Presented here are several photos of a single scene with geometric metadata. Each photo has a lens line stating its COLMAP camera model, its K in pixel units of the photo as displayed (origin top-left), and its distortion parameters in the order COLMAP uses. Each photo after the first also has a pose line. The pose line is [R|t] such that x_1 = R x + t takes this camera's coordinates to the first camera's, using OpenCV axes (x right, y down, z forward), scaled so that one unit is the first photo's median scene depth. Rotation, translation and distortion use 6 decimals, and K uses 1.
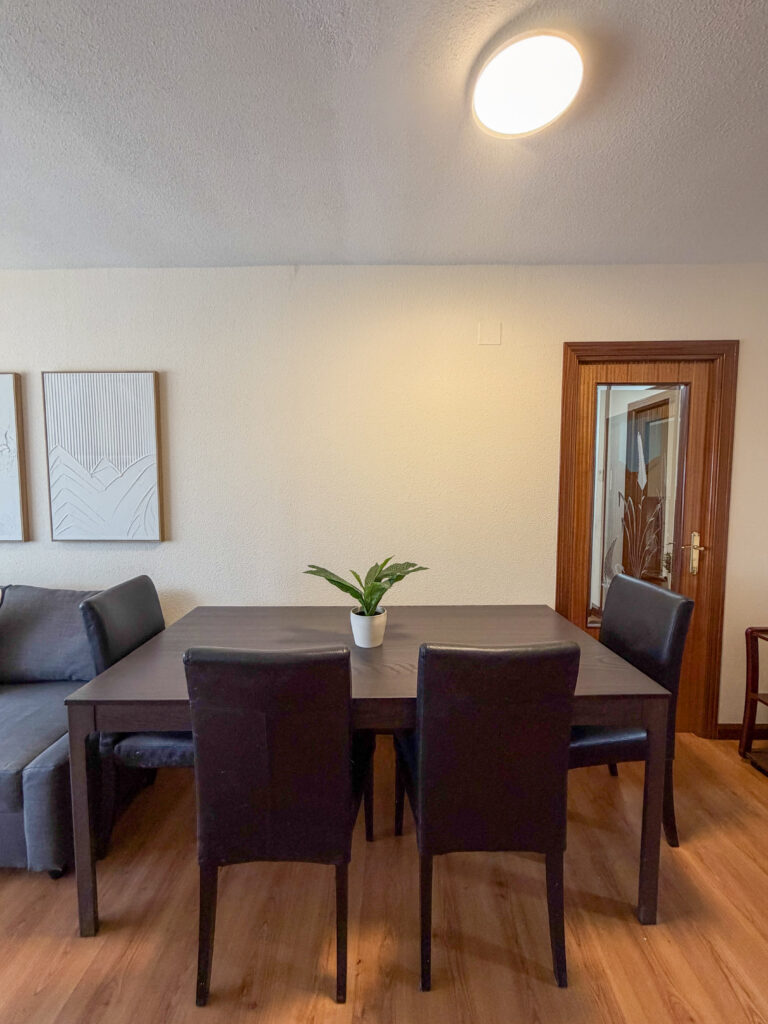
lens RADIAL K [[408.9, 0, 383.3], [0, 408.9, 510.1], [0, 0, 1]] dist [0.001302, -0.000397]
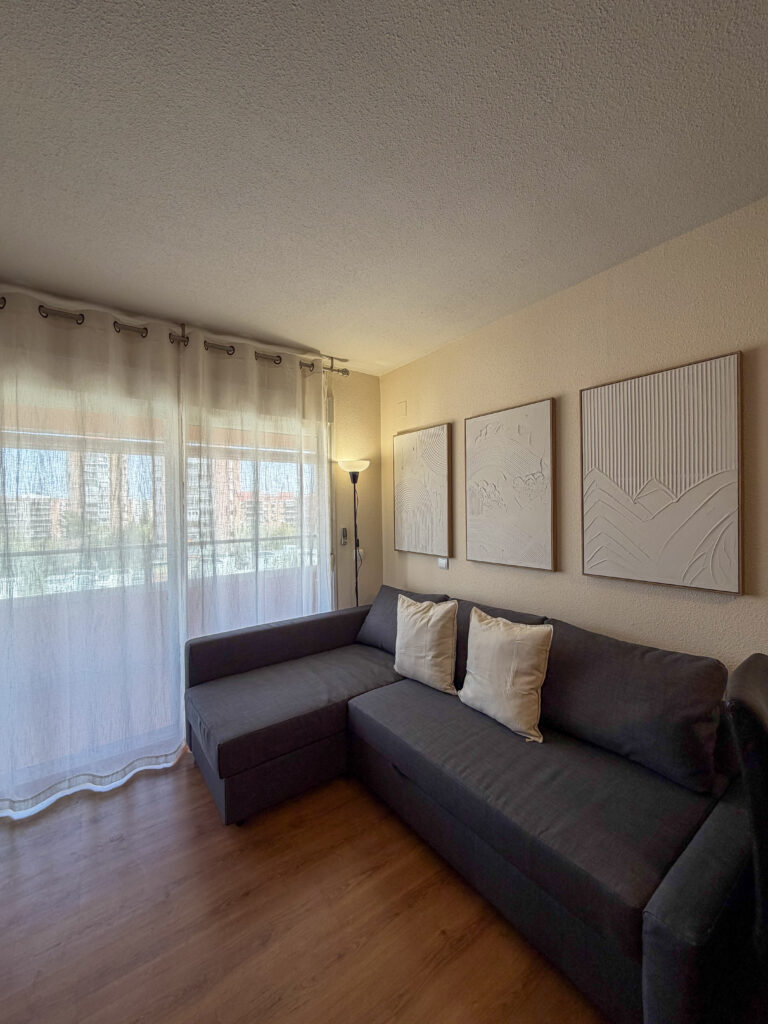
lens RADIAL K [[408.9, 0, 383.3], [0, 408.9, 510.1], [0, 0, 1]] dist [0.001302, -0.000397]
pose [[0.607896, -0.002616, -0.794012, -0.367901], [-0.036095, 0.998870, -0.030925, -0.023326], [0.793196, 0.047459, 0.607115, 0.100218]]
